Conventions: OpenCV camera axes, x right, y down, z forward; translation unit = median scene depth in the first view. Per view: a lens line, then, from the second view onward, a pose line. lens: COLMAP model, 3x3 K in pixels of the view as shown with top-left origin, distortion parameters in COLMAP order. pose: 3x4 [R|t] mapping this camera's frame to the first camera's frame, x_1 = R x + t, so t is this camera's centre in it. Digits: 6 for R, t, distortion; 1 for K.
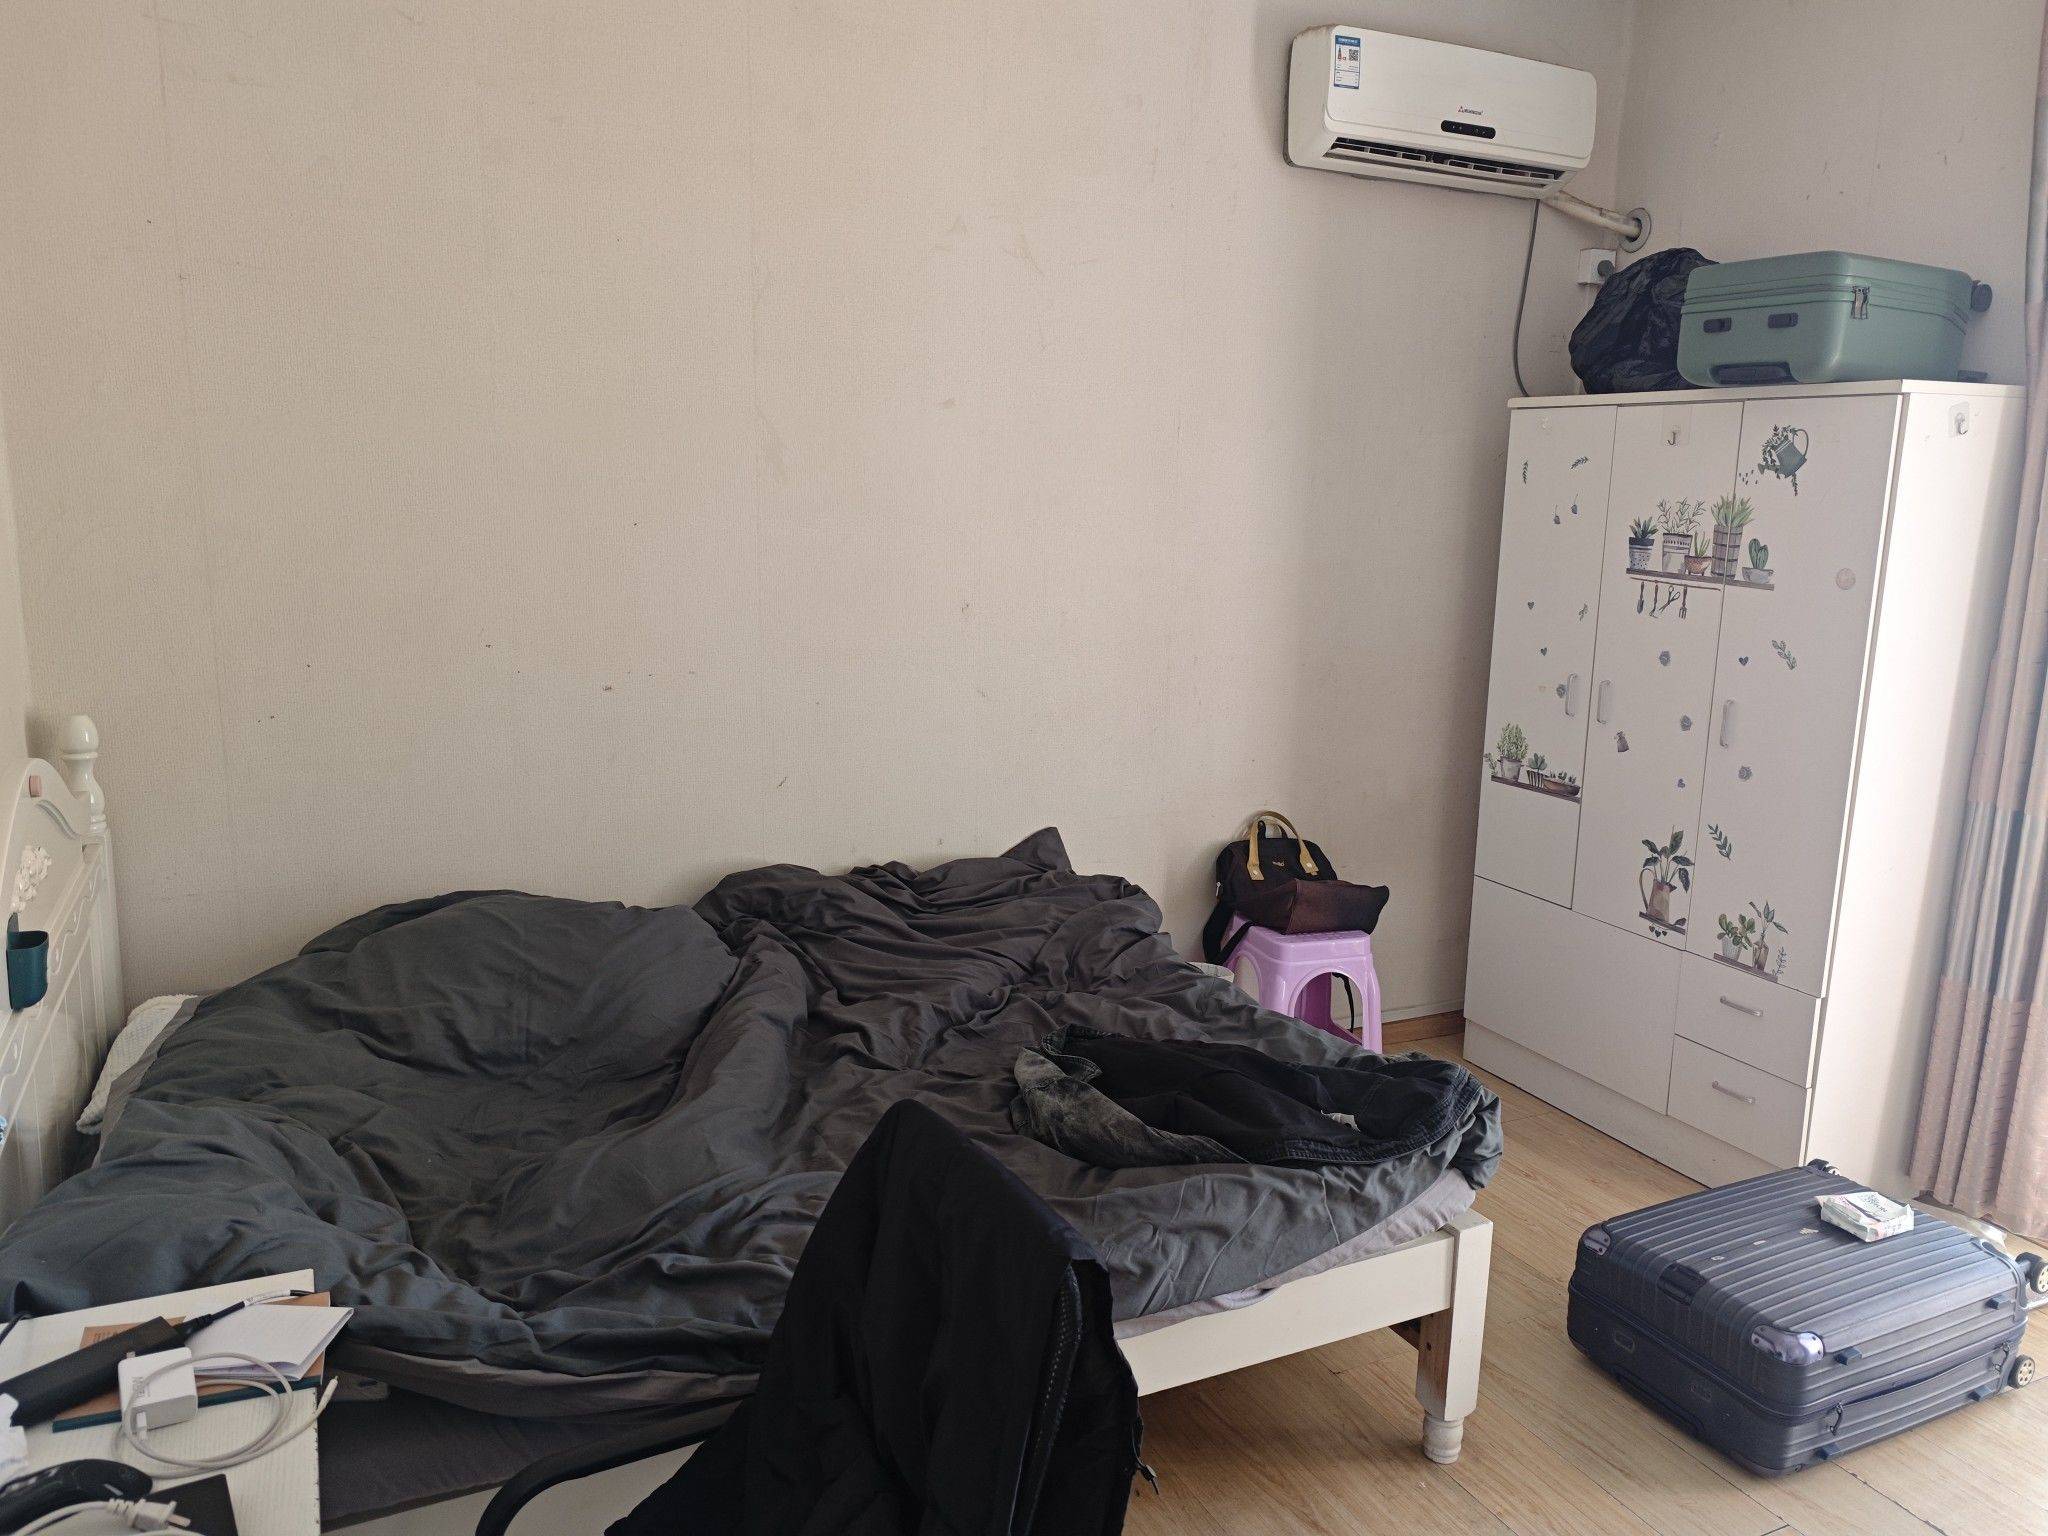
lens RADIAL K [[1494.2, 0, 1024.0], [0, 1494.2, 768.0], [0, 0, 1]] dist [-0.029048, 0.001653]
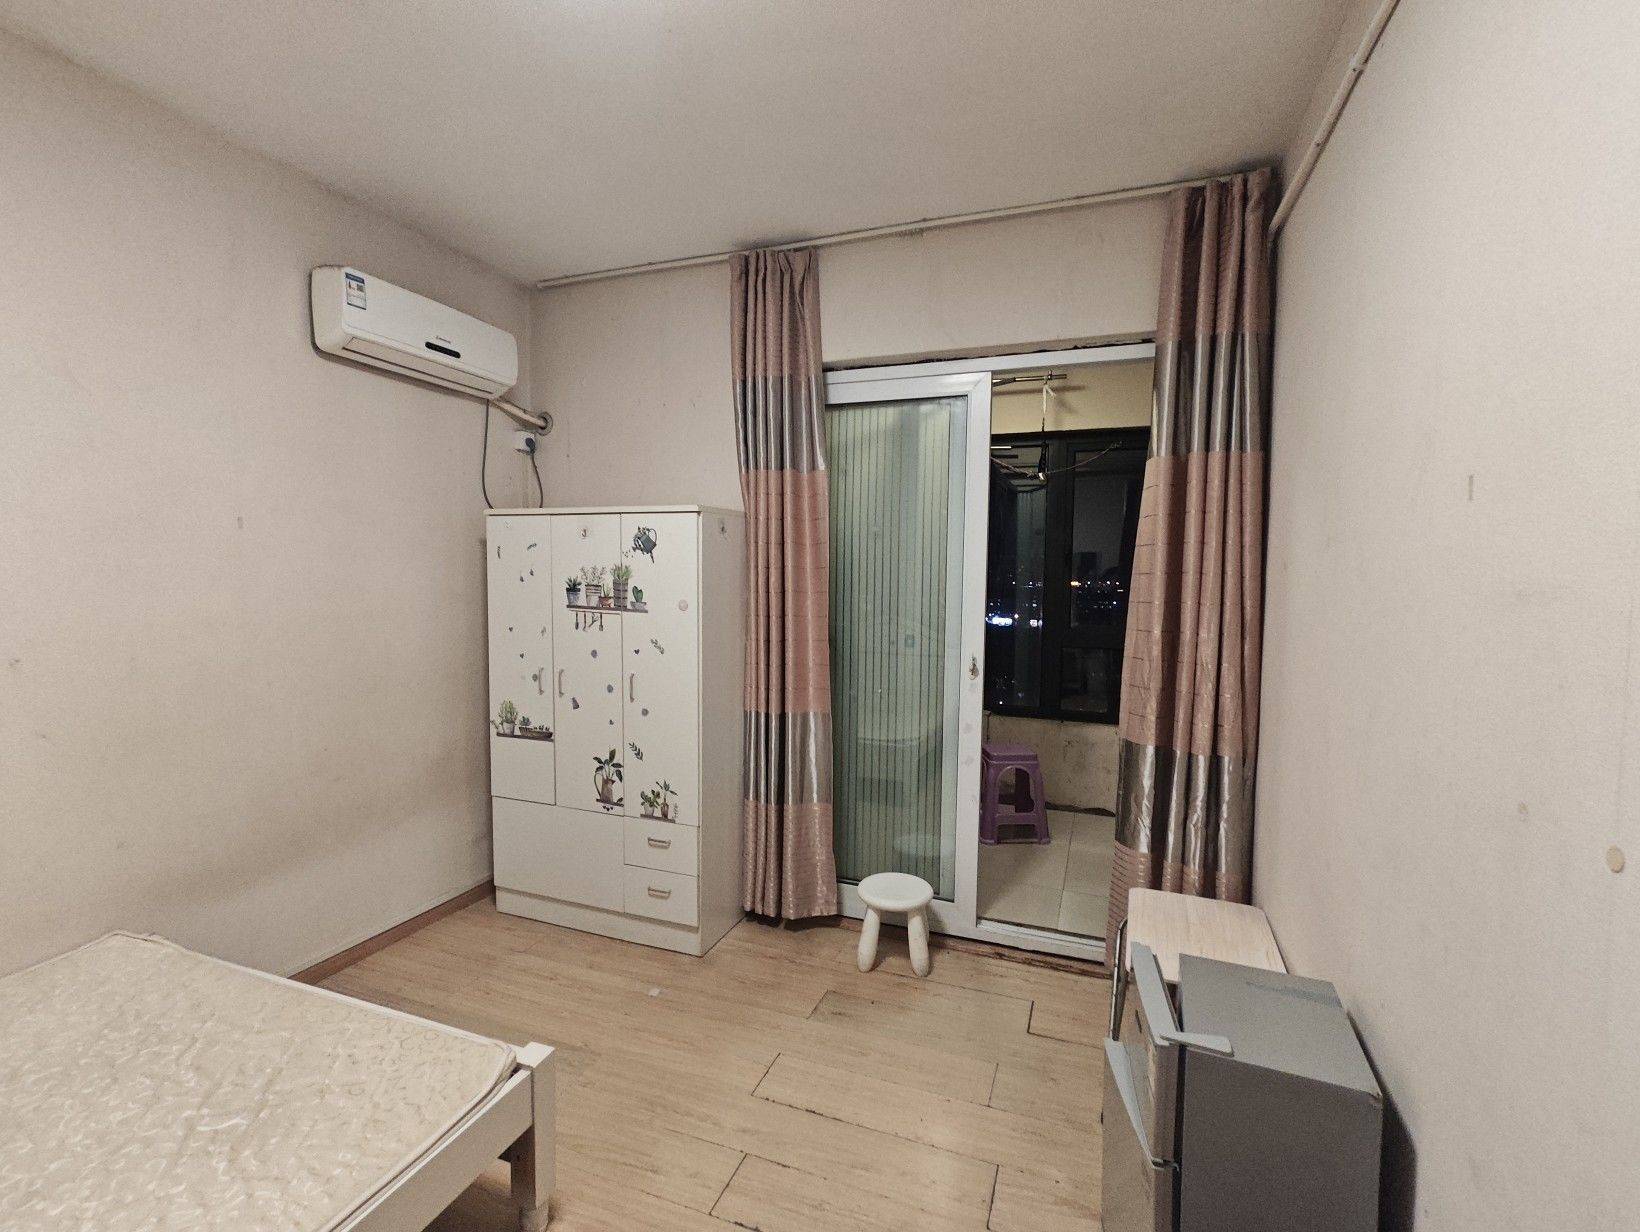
lens RADIAL K [[747.0, 0, 833.4], [0, 747.0, 618.3], [0, 0, 1]] dist [-0.000025, -0.000770]
pose [[0.719028, -0.054253, 0.692860, 0.017866], [0.135460, 0.988768, -0.063154, -0.020566], [-0.681652, 0.139264, 0.718301, 0.153180]]
